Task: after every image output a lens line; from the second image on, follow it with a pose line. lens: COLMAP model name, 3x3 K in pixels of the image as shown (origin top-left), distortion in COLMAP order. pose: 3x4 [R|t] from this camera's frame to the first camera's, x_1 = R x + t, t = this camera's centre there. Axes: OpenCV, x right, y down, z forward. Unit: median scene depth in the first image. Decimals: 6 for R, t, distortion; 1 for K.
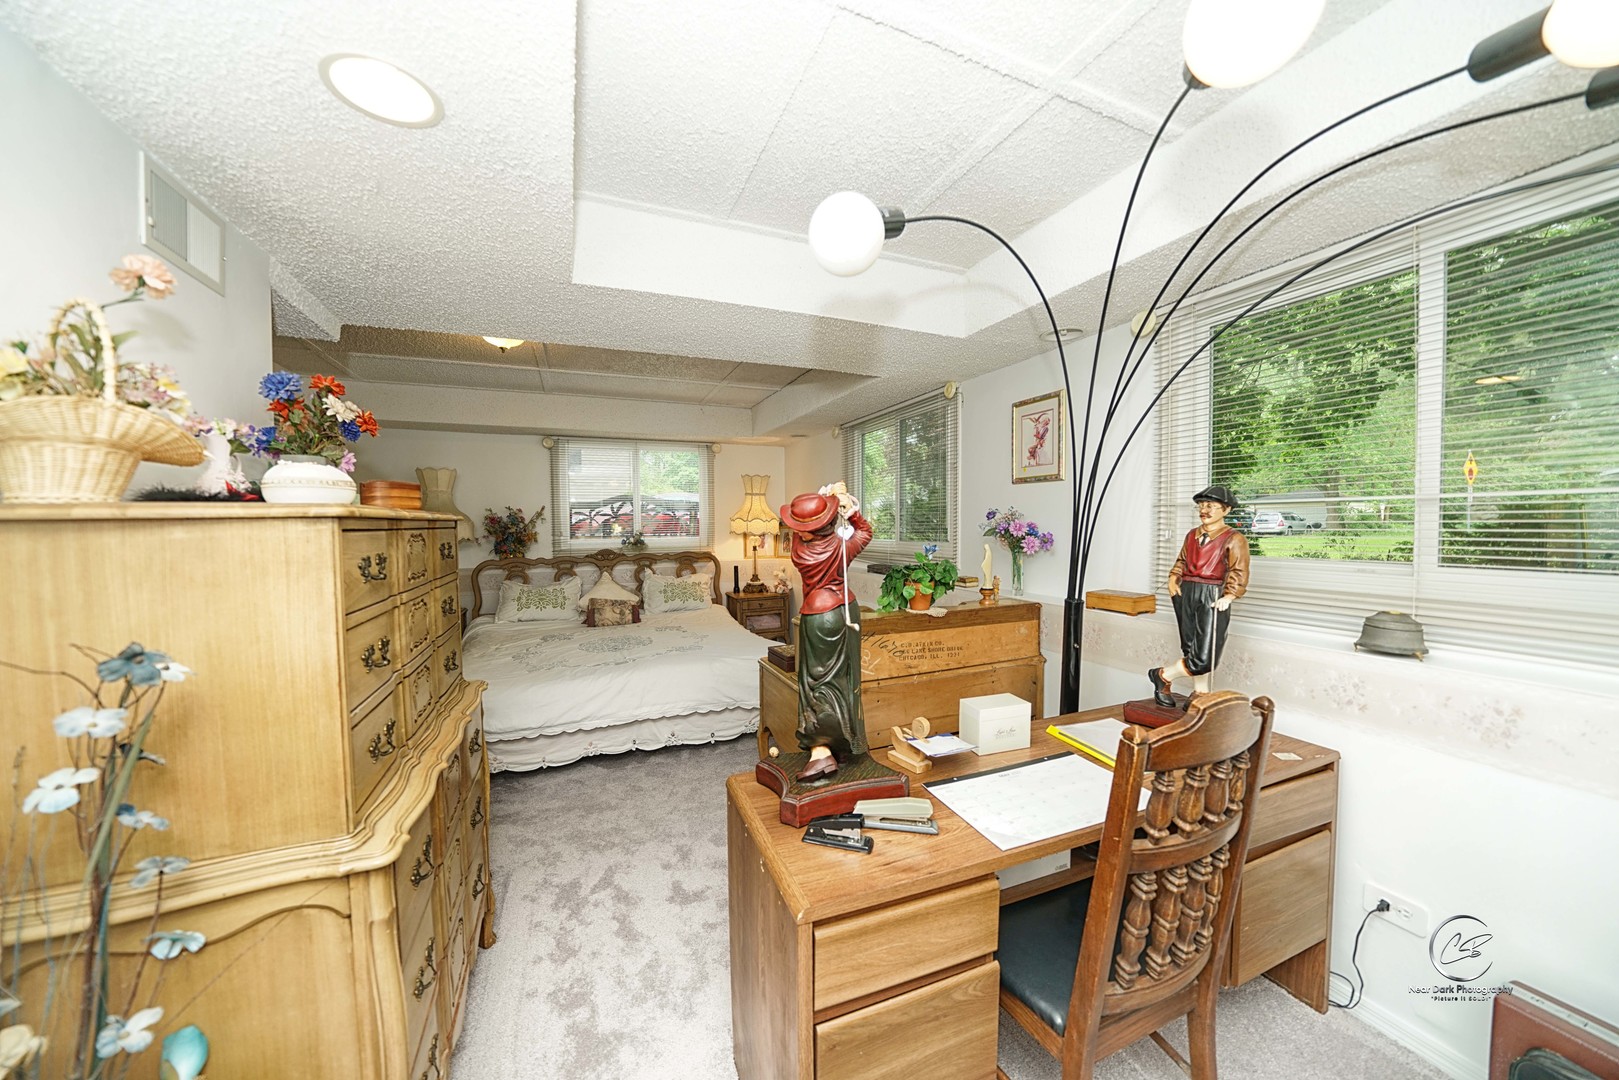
lens RADIAL K [[559.1, 0, 808.9], [0, 559.1, 534.8], [0, 0, 1]] dist [-0.010428, -0.000105]
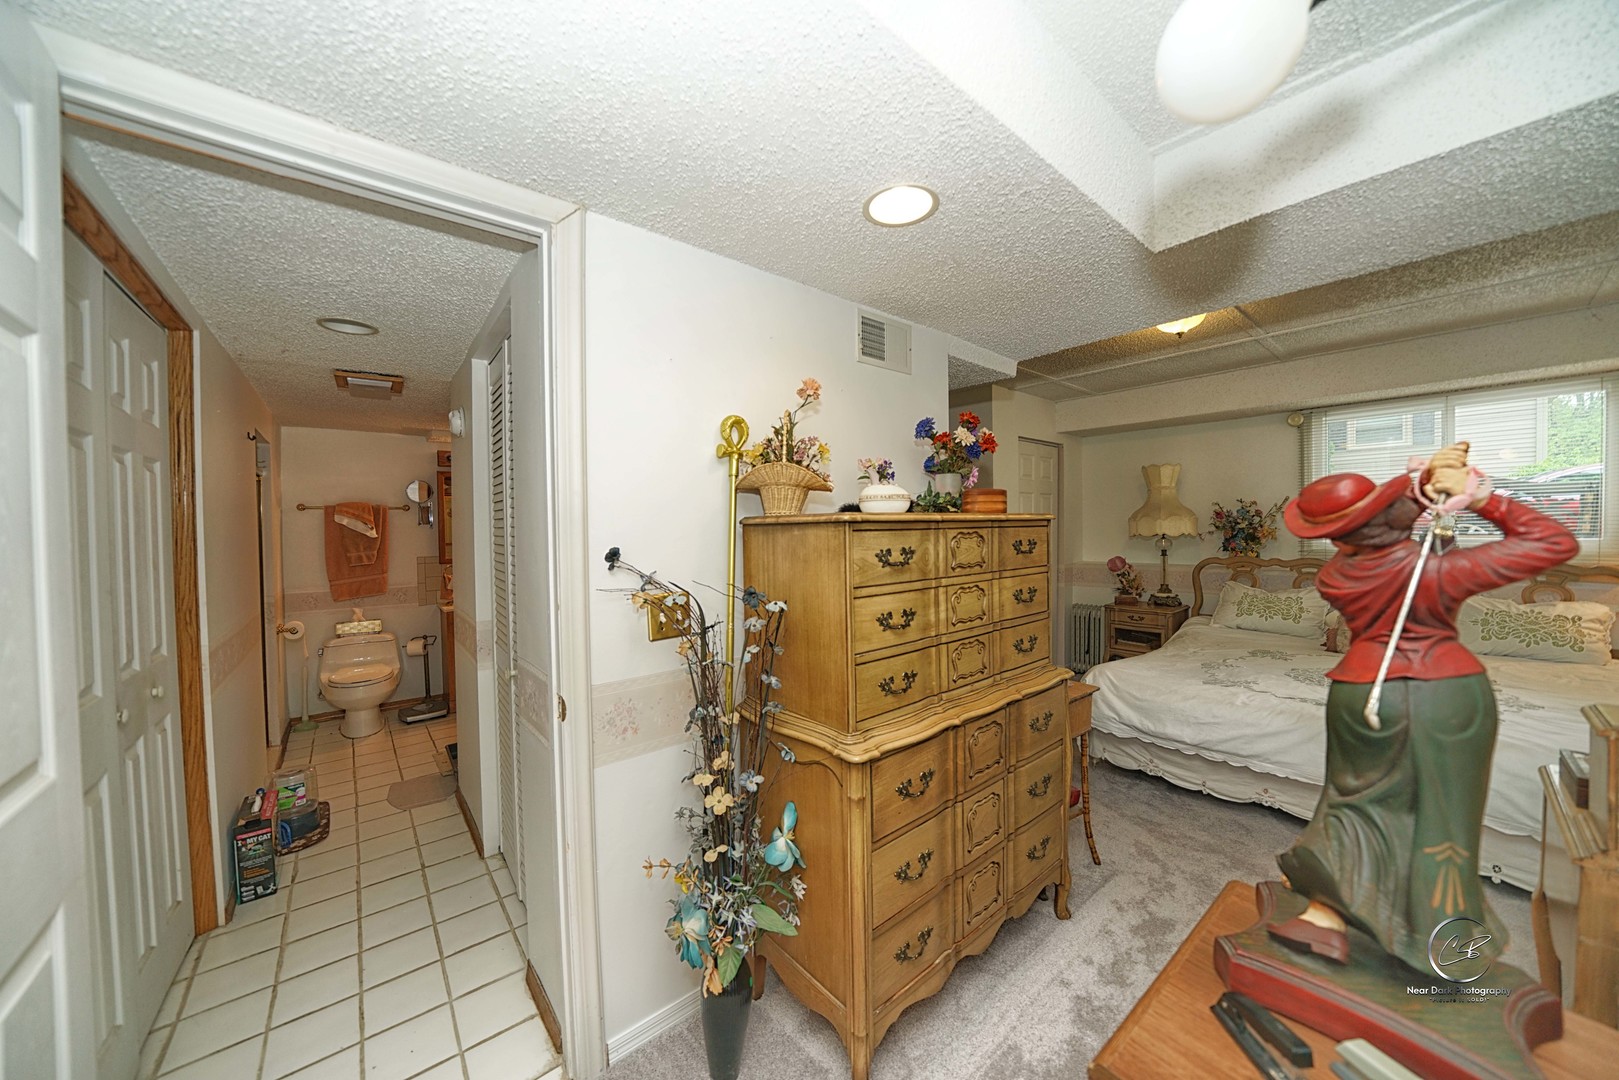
lens RADIAL K [[559.1, 0, 816.7], [0, 559.1, 534.6], [0, 0, 1]] dist [-0.010428, -0.000105]
pose [[0.312290, 0.020184, -0.949772, 0.173654], [-0.008272, 0.999794, 0.018527, -0.007740], [0.949951, 0.002071, 0.312393, 0.135461]]
